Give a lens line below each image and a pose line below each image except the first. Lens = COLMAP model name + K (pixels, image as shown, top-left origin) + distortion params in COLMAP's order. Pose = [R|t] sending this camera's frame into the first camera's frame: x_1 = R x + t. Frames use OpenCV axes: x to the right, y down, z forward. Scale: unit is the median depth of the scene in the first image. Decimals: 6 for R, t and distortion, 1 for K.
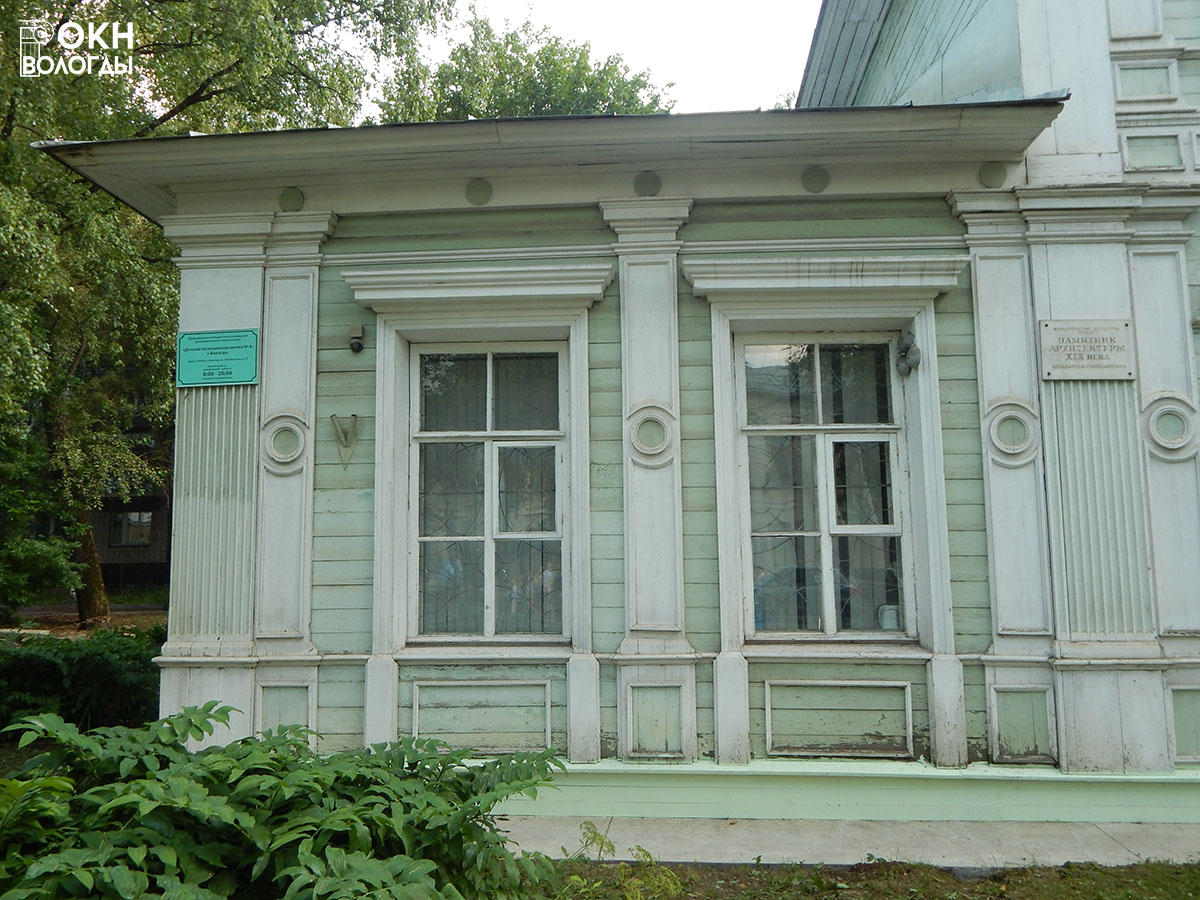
lens RADIAL K [[1006.2, 0, 600.0], [0, 1006.2, 450.0], [0, 0, 1]] dist [-0.007743, -0.018722]
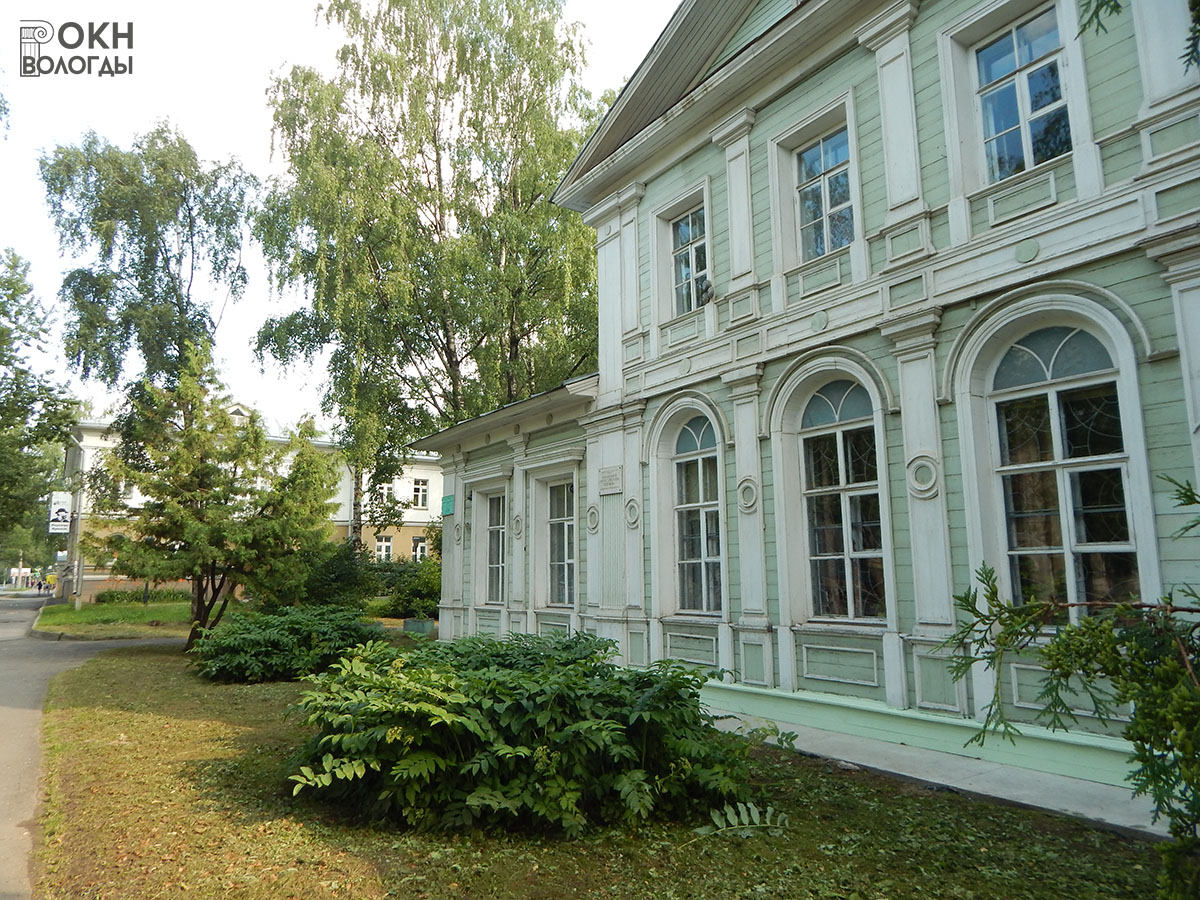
lens RADIAL K [[750.9, 0, 600.0], [0, 750.9, 450.0], [0, 0, 1]] dist [0.002295, 0.000395]
pose [[0.637908, -0.124278, -0.760018, 1.760648], [0.090754, 0.992148, -0.086062, -0.023731], [0.764746, -0.014075, 0.644178, -0.107092]]
